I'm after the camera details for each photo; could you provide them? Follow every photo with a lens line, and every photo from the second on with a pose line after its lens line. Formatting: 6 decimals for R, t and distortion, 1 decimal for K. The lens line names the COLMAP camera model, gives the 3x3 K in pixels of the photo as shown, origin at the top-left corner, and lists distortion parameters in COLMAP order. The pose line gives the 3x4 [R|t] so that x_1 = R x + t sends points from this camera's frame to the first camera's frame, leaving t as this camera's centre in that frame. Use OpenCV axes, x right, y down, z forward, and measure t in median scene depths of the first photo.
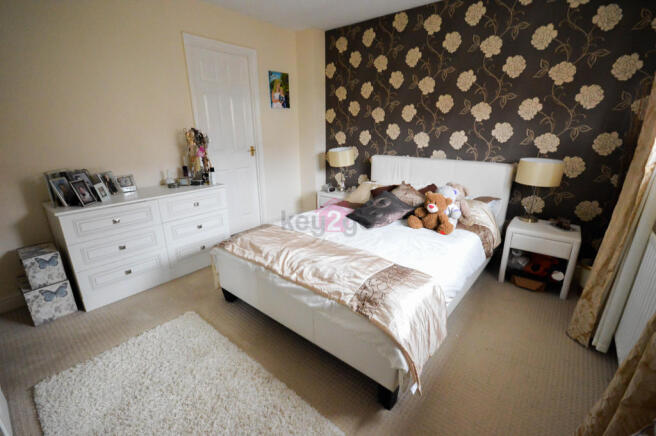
lens RADIAL K [[315.1, 0, 325.6], [0, 315.1, 203.8], [0, 0, 1]] dist [0.002389, 0.000308]
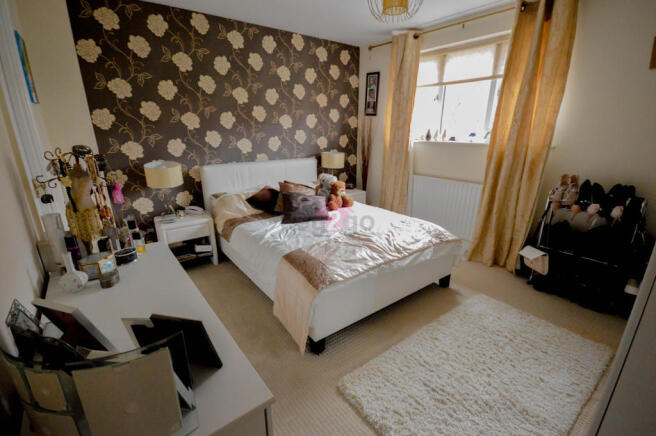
lens RADIAL K [[282.8, 0, 328.0], [0, 282.8, 218.0], [0, 0, 1]] dist [-0.029317, -0.000275]
pose [[0.215427, -0.279843, 0.935564, -0.672078], [0.239829, 0.943878, 0.227106, -0.129260], [-0.946611, 0.175451, 0.270451, 0.553508]]
